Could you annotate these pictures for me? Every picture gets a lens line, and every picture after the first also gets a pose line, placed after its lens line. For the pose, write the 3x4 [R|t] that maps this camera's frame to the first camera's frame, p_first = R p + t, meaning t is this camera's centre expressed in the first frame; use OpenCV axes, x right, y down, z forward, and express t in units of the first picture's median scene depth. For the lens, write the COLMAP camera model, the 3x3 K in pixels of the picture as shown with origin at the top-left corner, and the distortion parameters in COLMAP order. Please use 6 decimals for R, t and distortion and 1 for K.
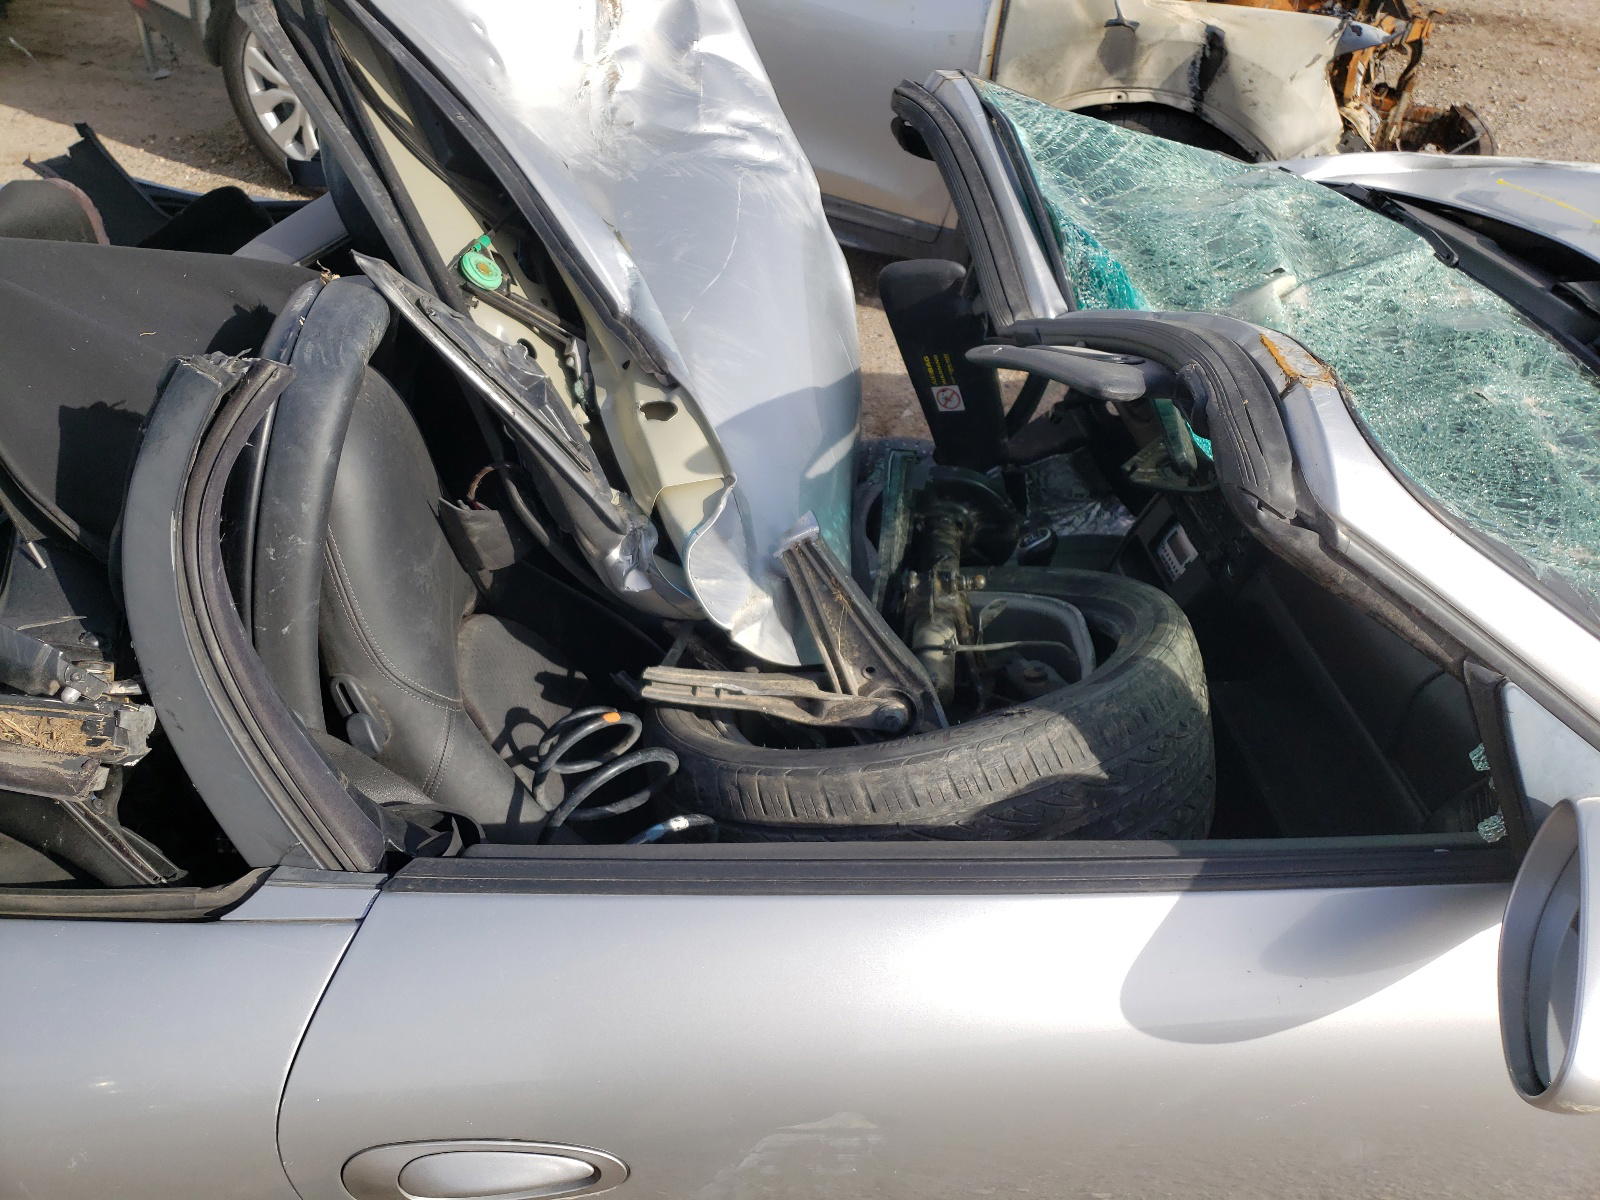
lens RADIAL K [[1231.9, 0, 796.7], [0, 1231.9, 586.8], [0, 0, 1]] dist [0.036209, -0.010409]
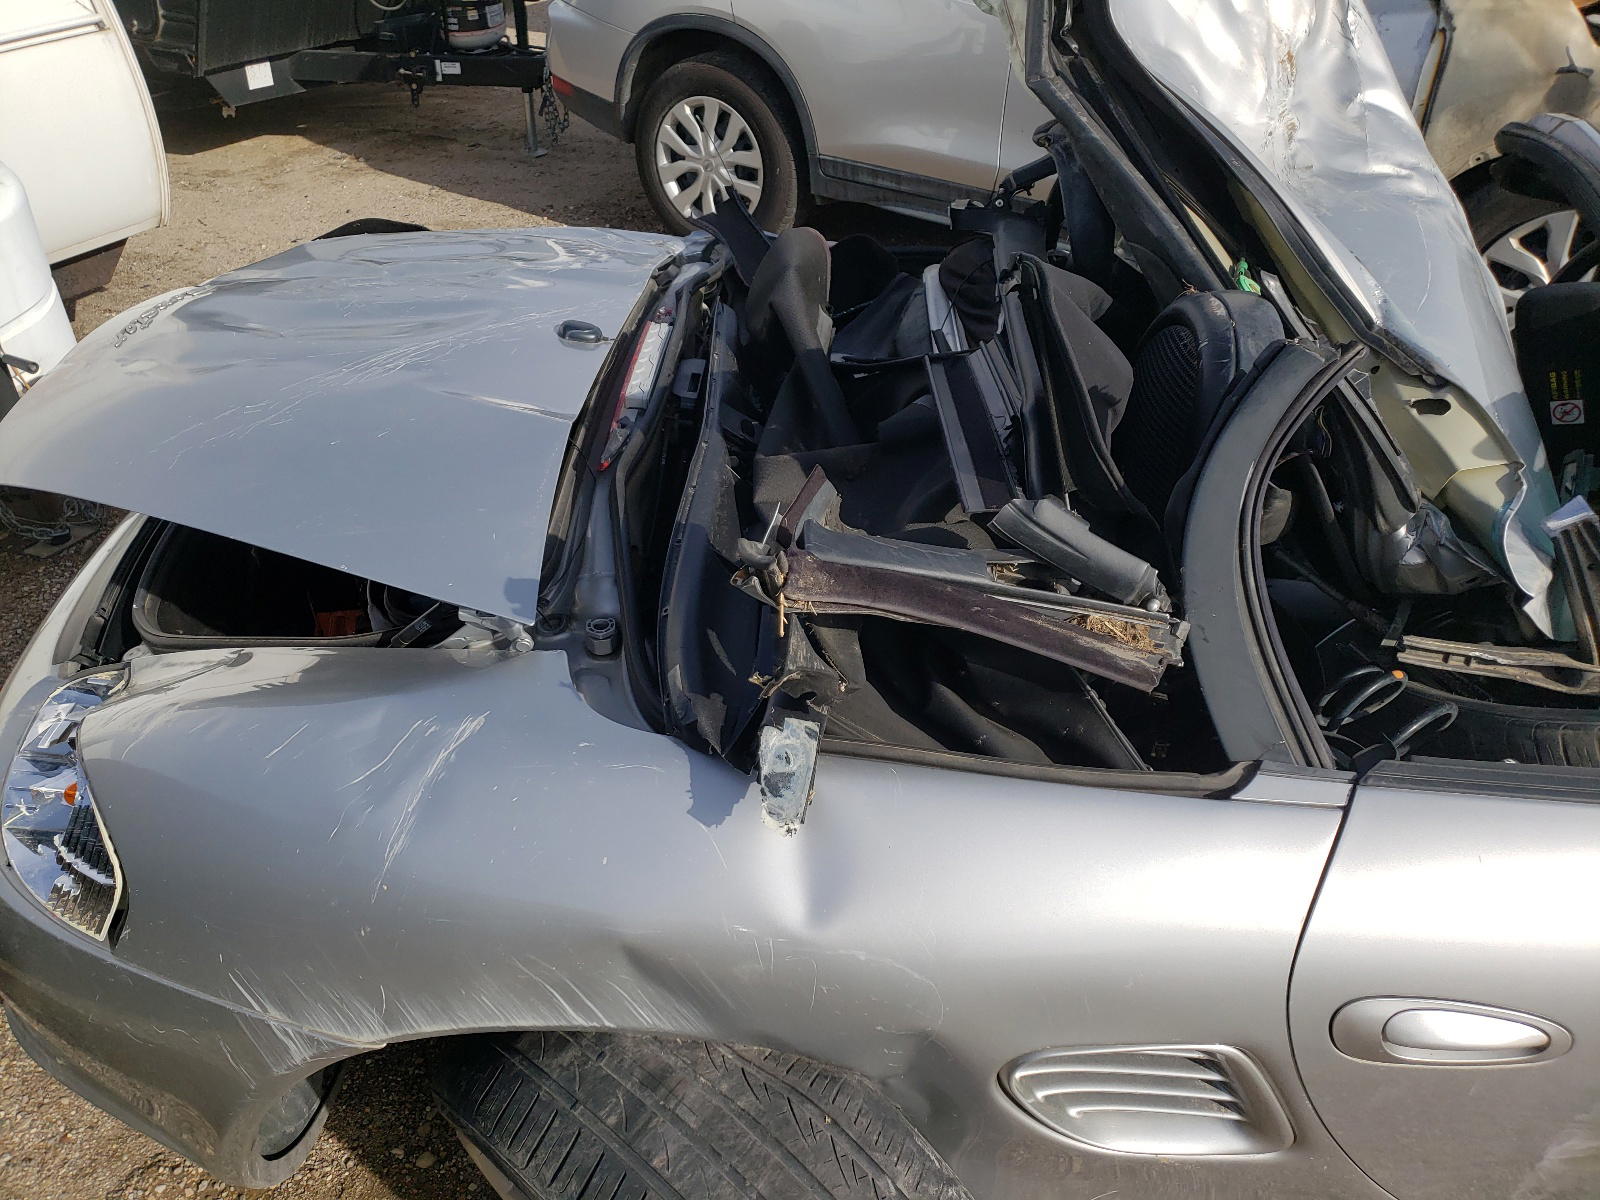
lens RADIAL K [[1231.9, 0, 792.9], [0, 1231.9, 557.4], [0, 0, 1]] dist [0.036209, -0.010409]
pose [[0.988391, 0.024572, -0.149931, -0.407066], [-0.034690, 0.997266, -0.065241, 0.071237], [0.147918, 0.069685, 0.986542, -0.163791]]
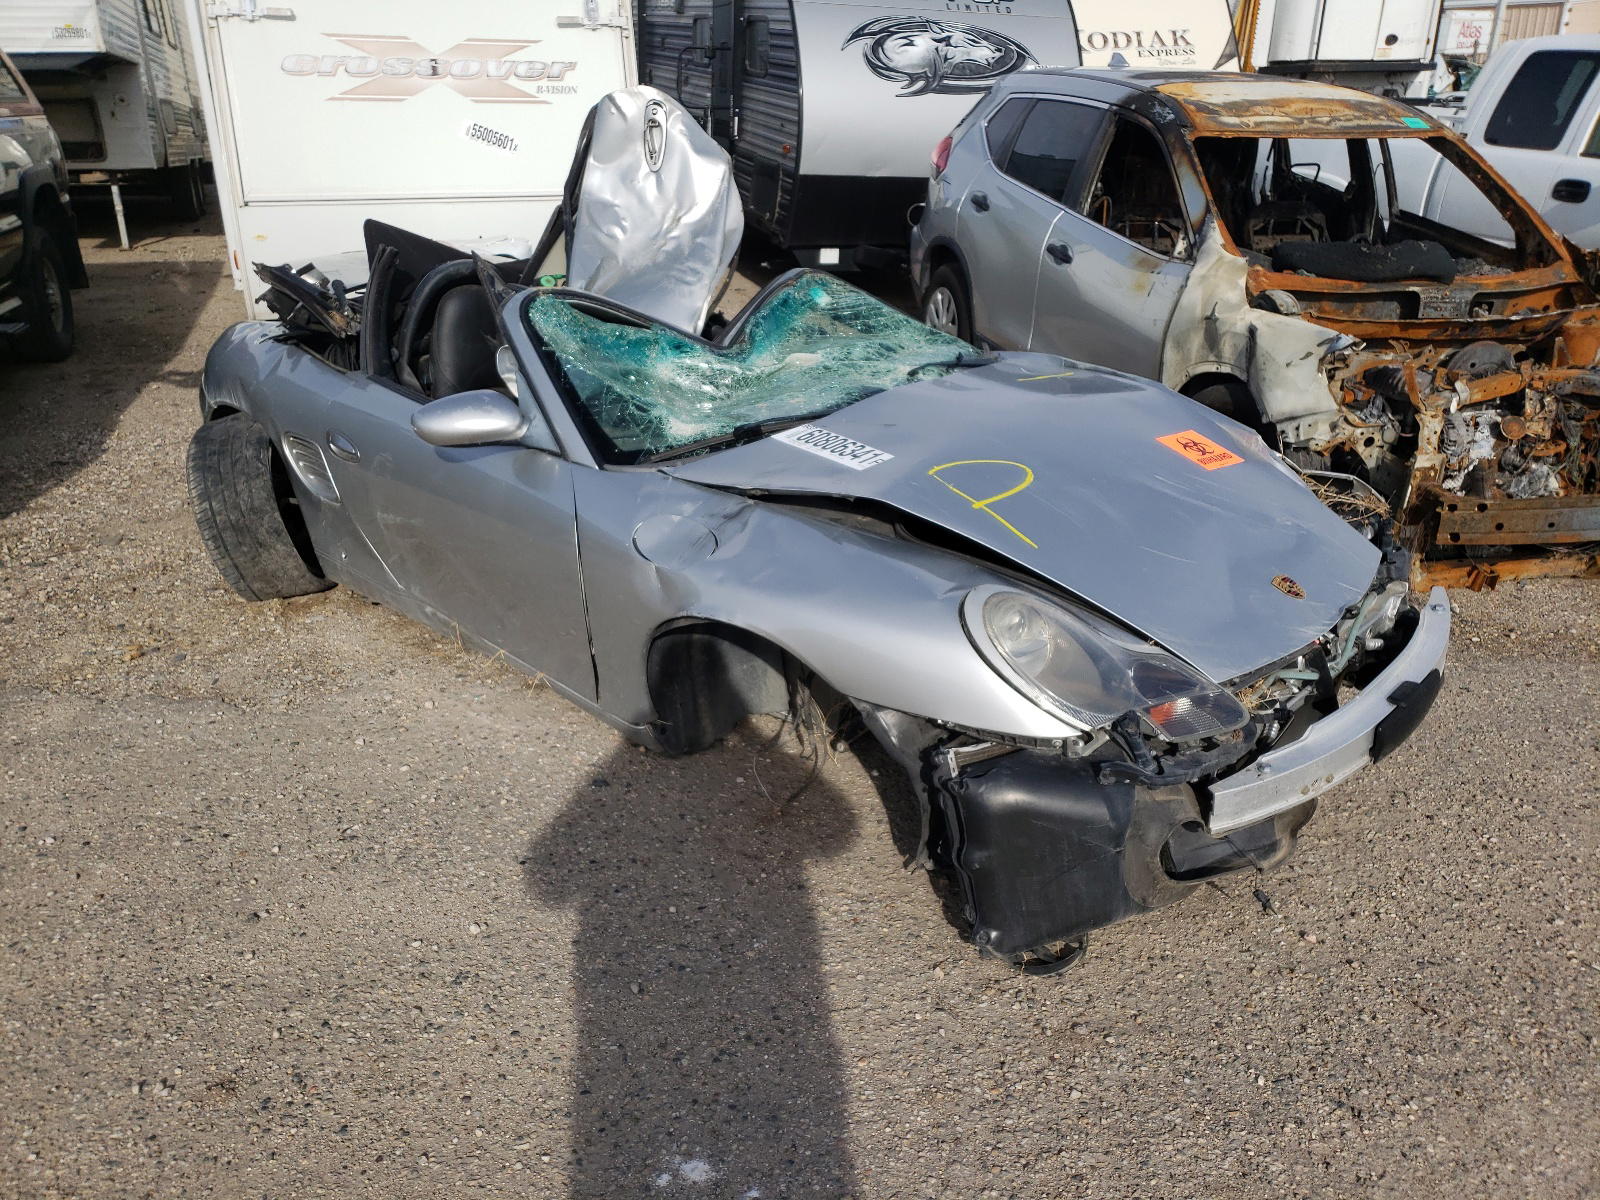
lens RADIAL K [[1231.9, 0, 797.8], [0, 1231.9, 608.8], [0, 0, 1]] dist [0.036209, -0.010409]
pose [[0.645815, 0.285472, -0.708116, 2.085162], [-0.449747, 0.891717, -0.050688, 0.281574], [0.616969, 0.351208, 0.704274, -0.403184]]
